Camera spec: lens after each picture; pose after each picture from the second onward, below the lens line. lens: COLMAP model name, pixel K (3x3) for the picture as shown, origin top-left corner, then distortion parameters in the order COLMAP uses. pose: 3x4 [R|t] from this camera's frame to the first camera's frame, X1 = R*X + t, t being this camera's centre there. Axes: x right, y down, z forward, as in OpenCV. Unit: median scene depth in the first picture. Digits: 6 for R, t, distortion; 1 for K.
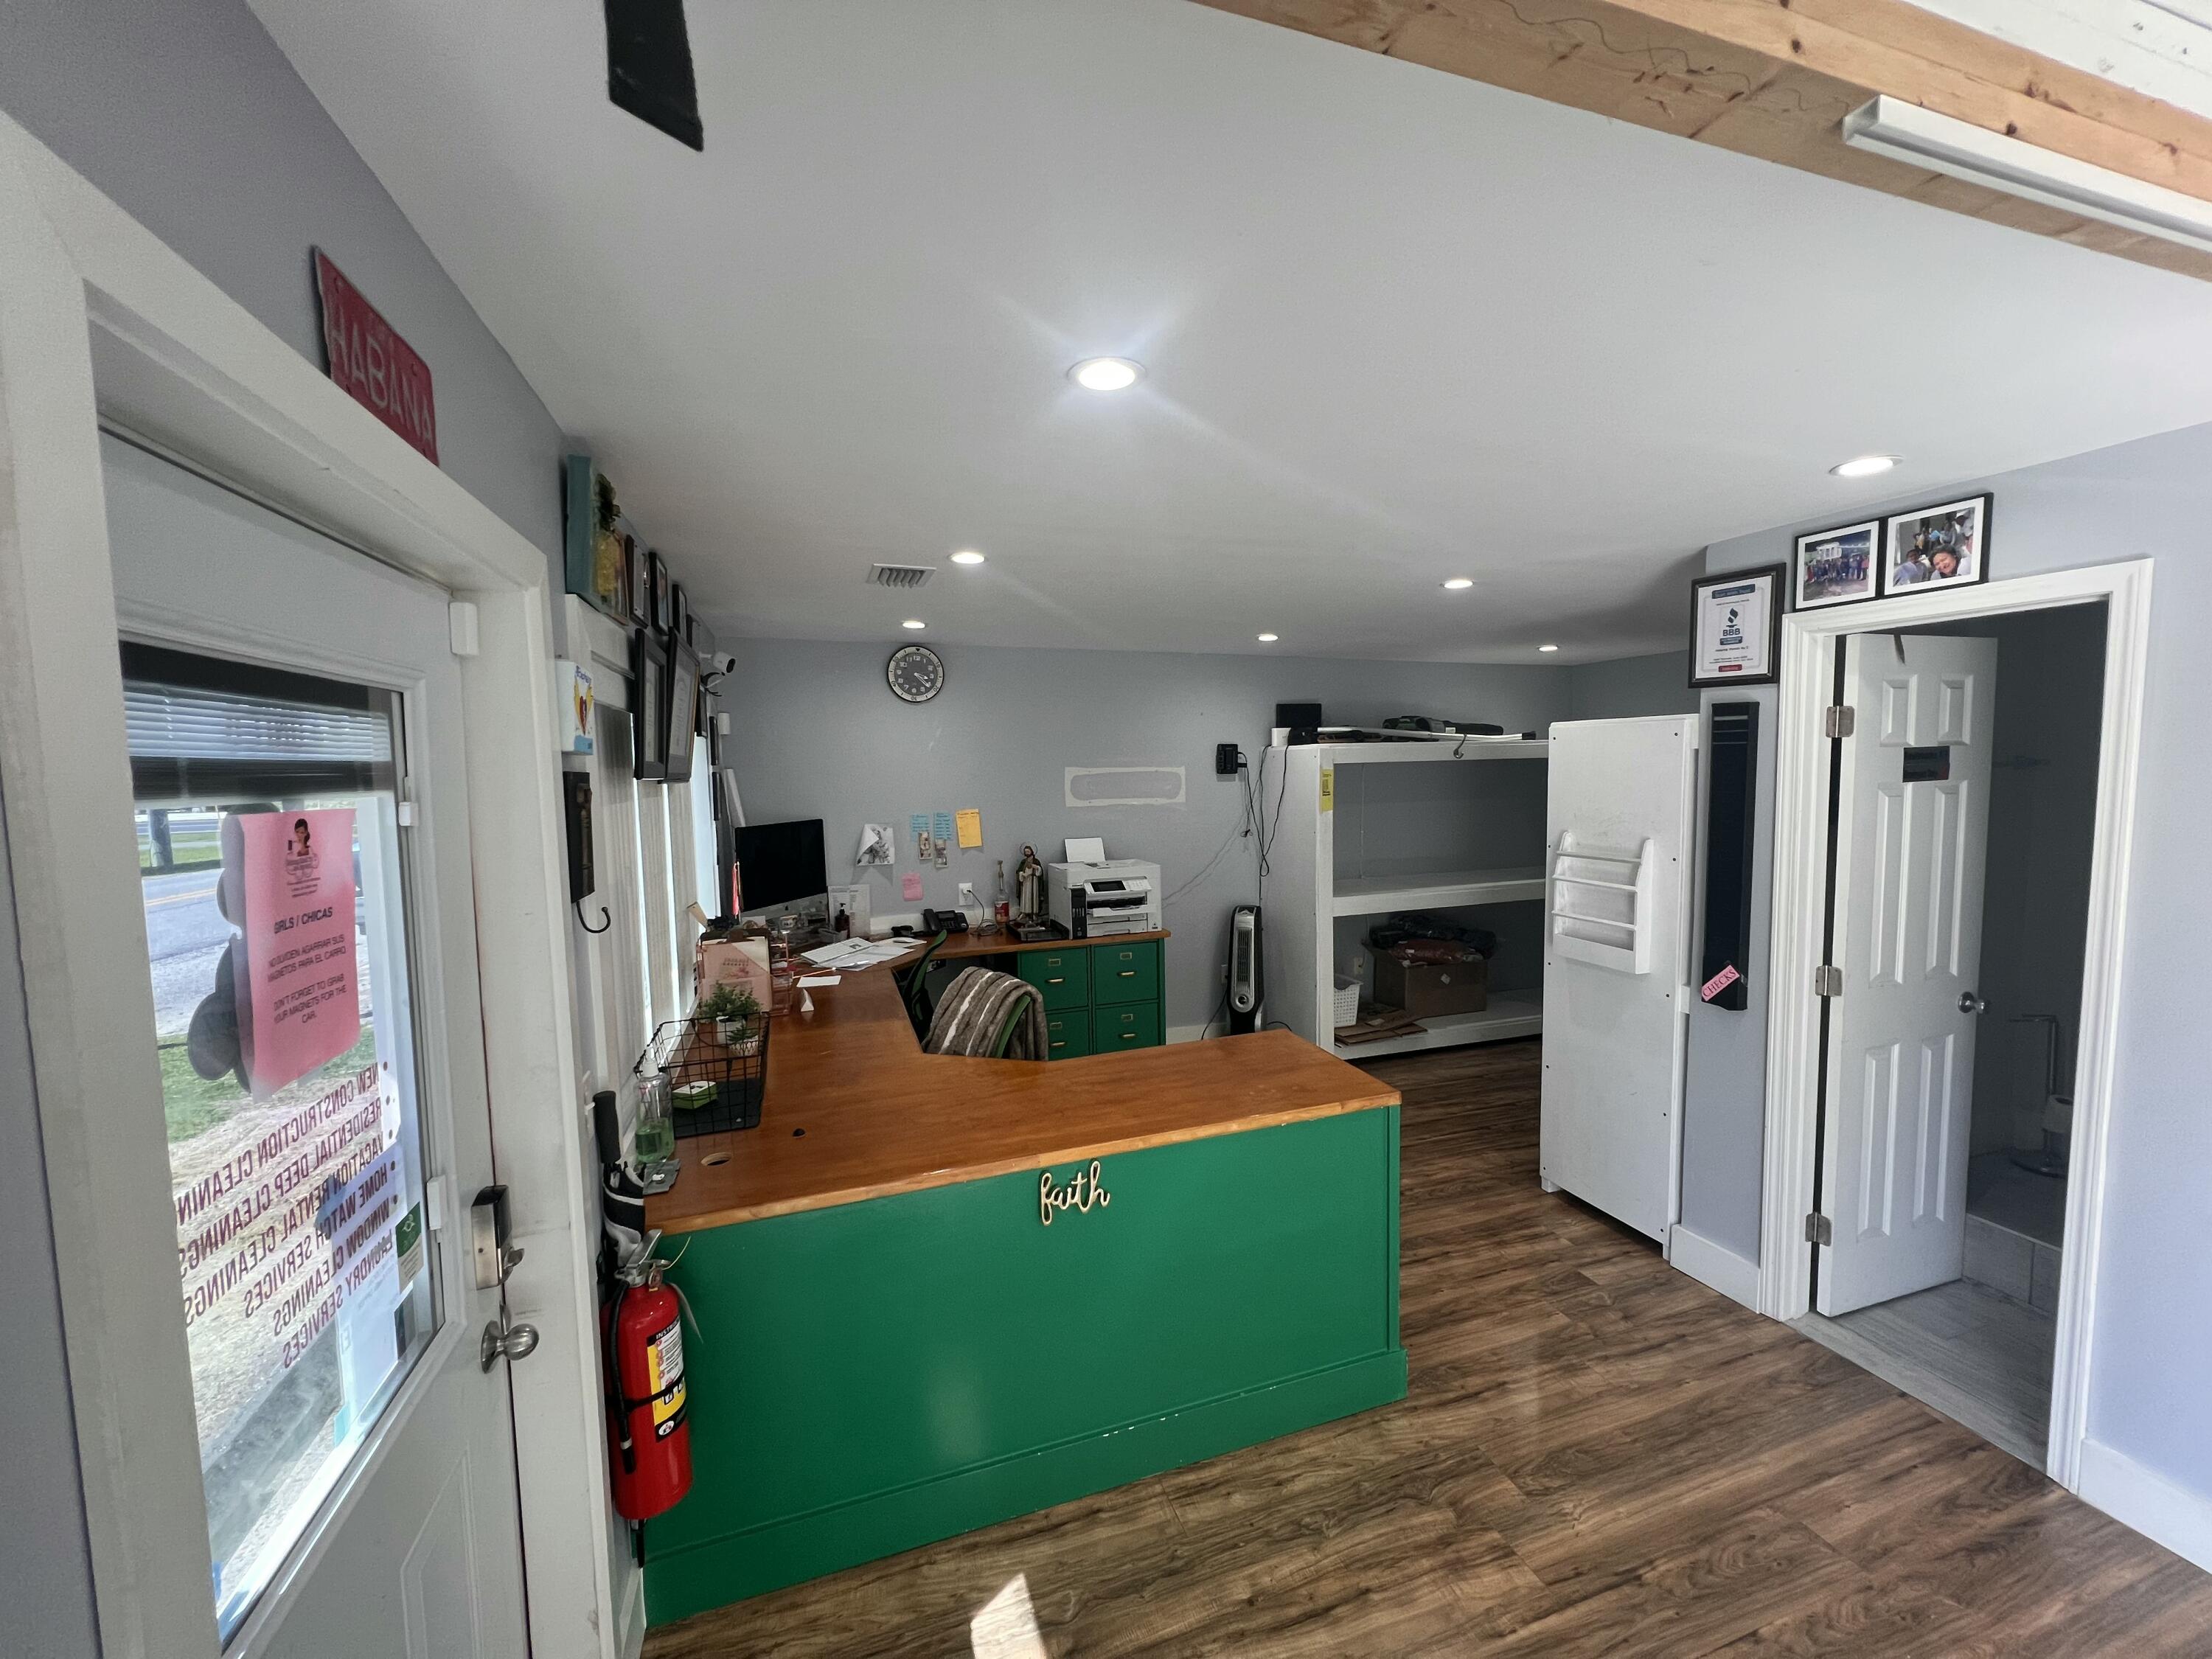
lens RADIAL K [[884.6, 0, 1106.0], [0, 884.6, 829.5], [0, 0, 1]] dist [-0.001552, -0.000317]
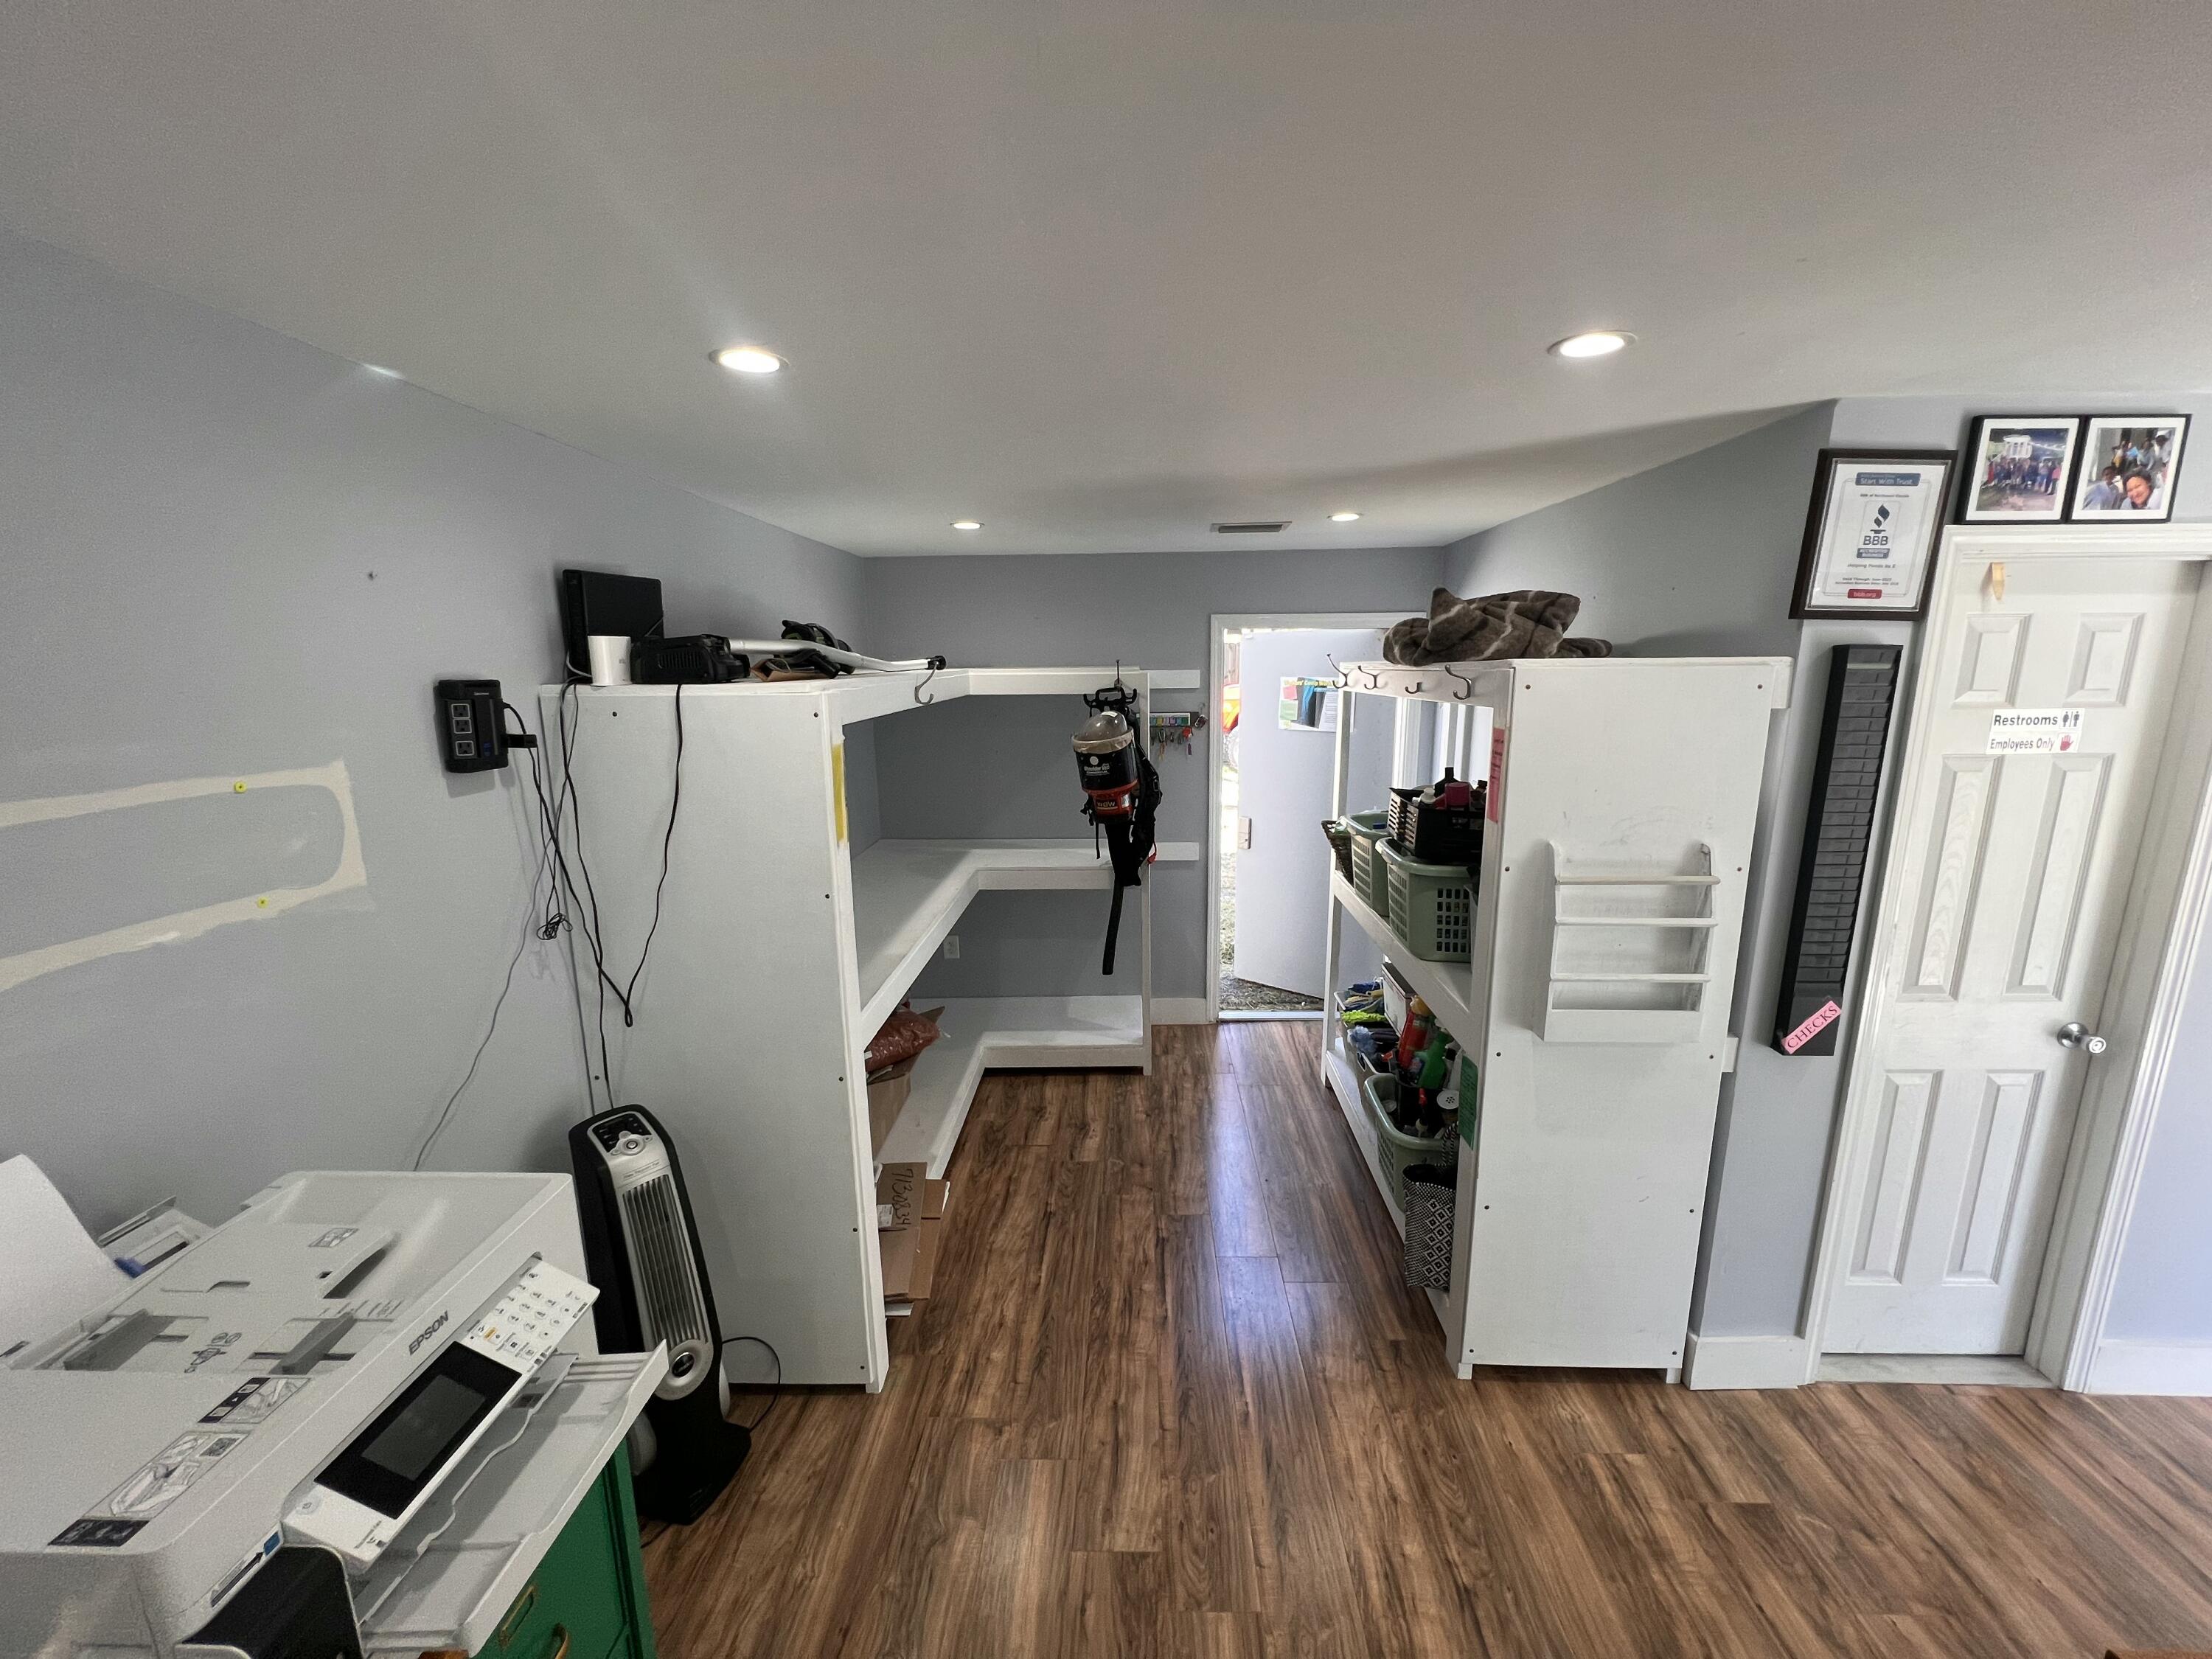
lens RADIAL K [[880.0, 0, 1106.0], [0, 880.0, 829.5], [0, 0, 1]] dist [-0.001352, -0.000261]
pose [[0.355618, -0.165810, 0.919806, -0.188529], [0.071557, 0.986079, 0.150091, -0.159366], [-0.931888, 0.012444, 0.362533, 1.425894]]
